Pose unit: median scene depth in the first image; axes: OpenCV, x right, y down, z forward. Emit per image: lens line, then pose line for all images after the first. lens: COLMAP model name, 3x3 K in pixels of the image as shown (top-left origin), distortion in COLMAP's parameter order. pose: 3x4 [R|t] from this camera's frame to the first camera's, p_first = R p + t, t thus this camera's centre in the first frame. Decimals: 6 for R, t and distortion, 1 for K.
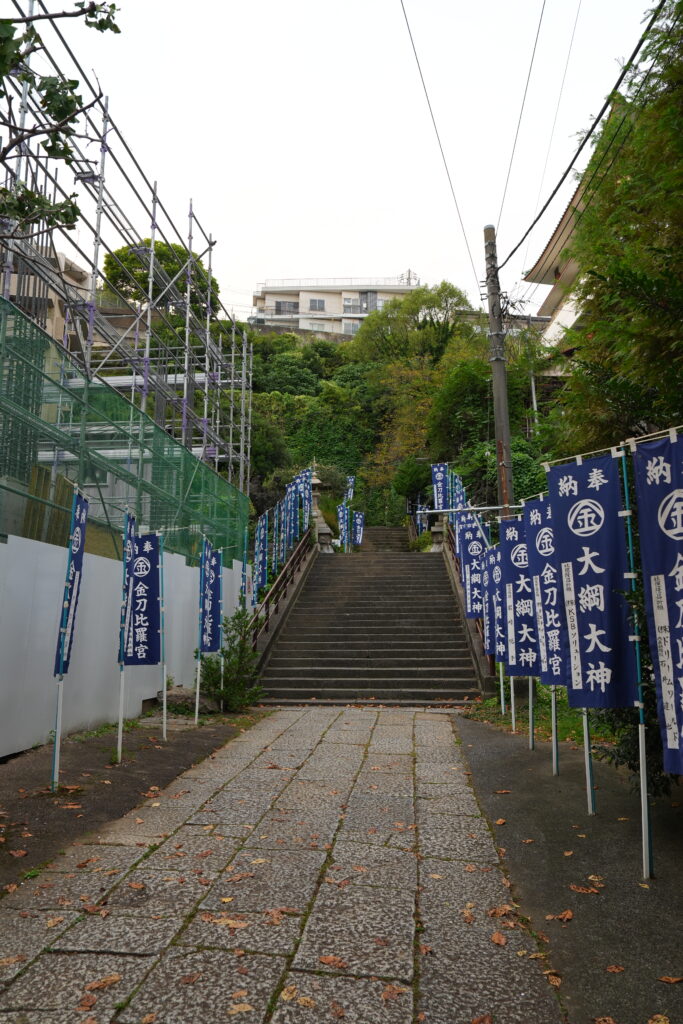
lens RADIAL K [[694.1, 0, 341.0], [0, 694.1, 512.8], [0, 0, 1]] dist [-0.090221, 0.072889]
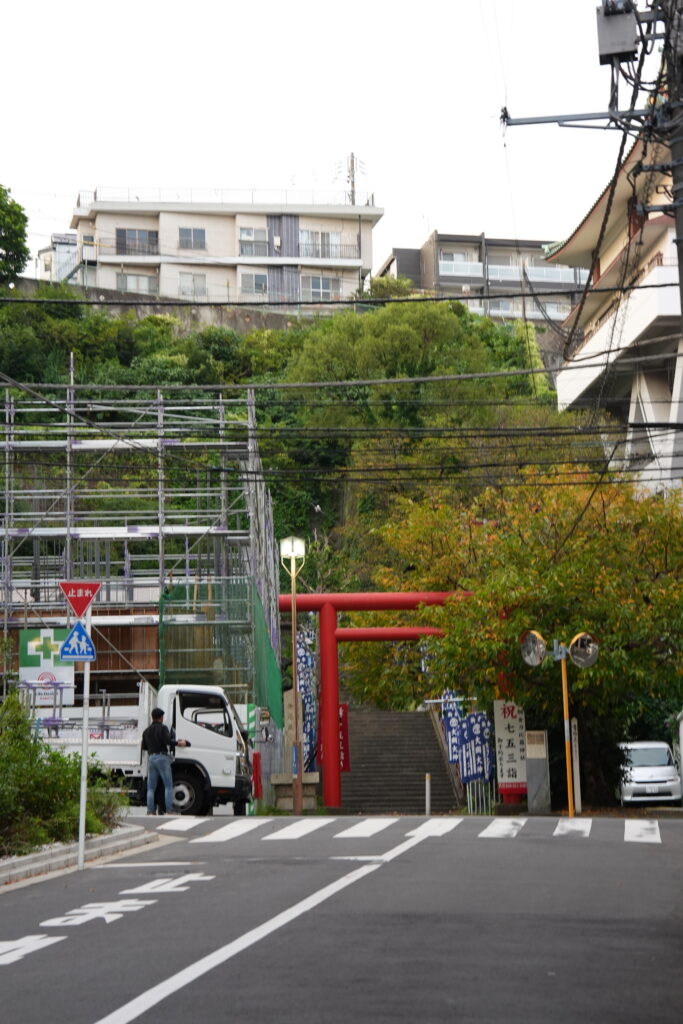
lens RADIAL K [[2099.2, 0, 341.6], [0, 2099.2, 511.4], [0, 0, 1]] dist [0.075796, 0.000000]
pose [[0.992754, -0.007803, 0.119909, -0.121196], [0.007538, 0.999968, 0.002667, -0.084122], [-0.119926, -0.001744, 0.992781, -0.713750]]
